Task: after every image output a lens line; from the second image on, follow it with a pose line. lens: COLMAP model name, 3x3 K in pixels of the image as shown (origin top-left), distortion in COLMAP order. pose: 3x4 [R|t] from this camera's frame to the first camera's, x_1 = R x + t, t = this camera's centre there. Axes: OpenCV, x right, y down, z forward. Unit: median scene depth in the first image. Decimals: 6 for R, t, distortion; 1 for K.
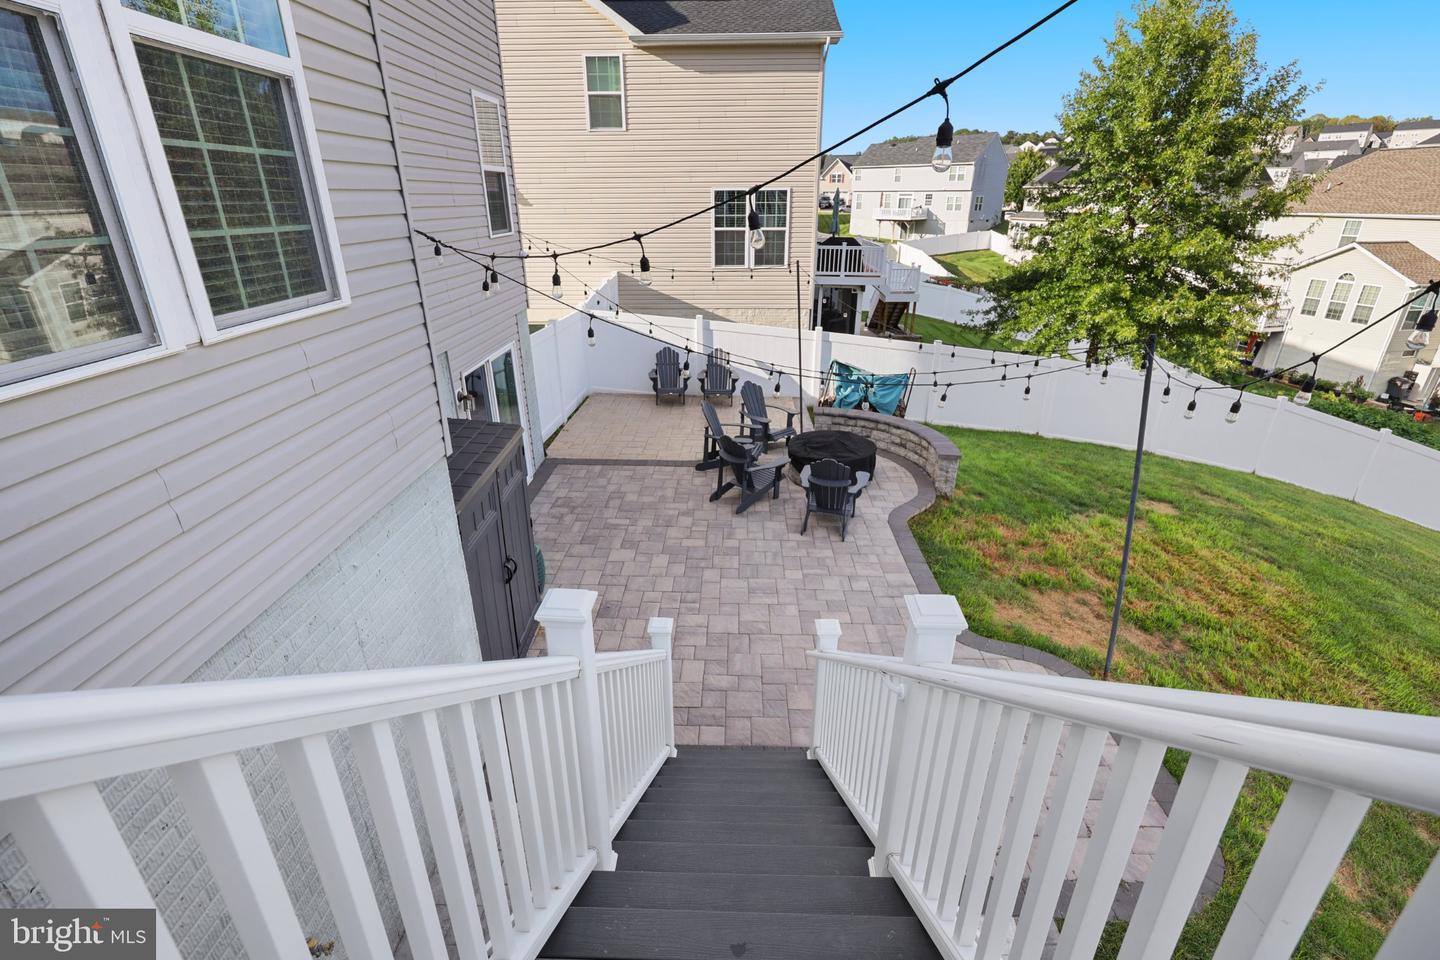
lens RADIAL K [[663.1, 0, 725.4], [0, 663.1, 471.9], [0, 0, 1]] dist [0.012230, 0.000232]
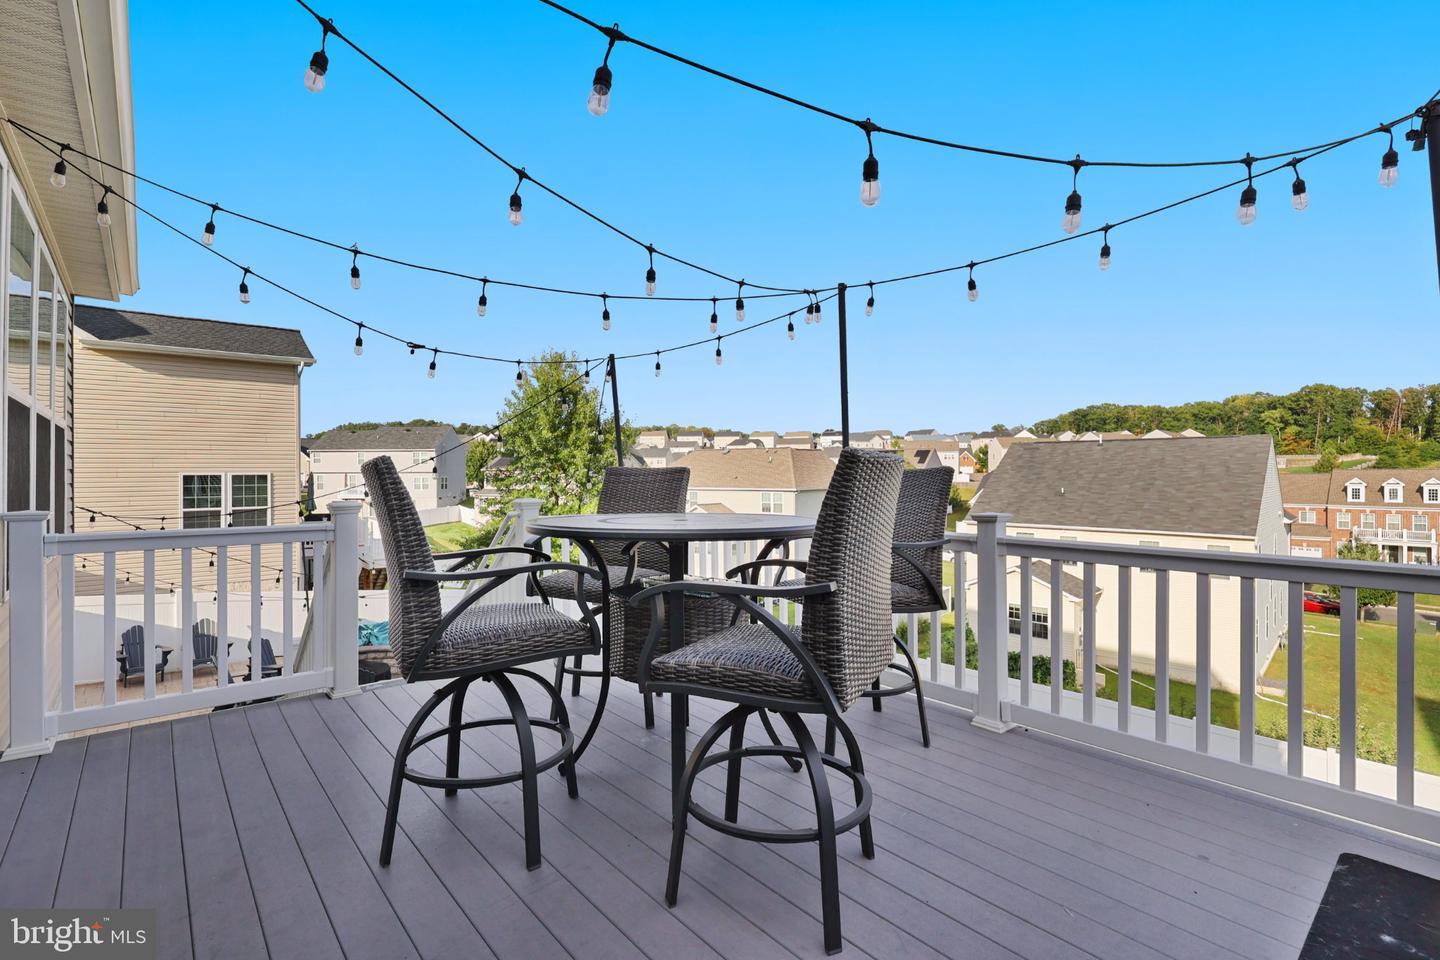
lens RADIAL K [[667.6, 0, 719.9], [0, 667.6, 472.0], [0, 0, 1]] dist [0.001795, 0.000326]
pose [[0.744372, -0.003165, 0.667758, -0.085924], [0.262524, 0.920856, -0.288280, 0.087483], [-0.613996, 0.389890, 0.686290, -0.220179]]
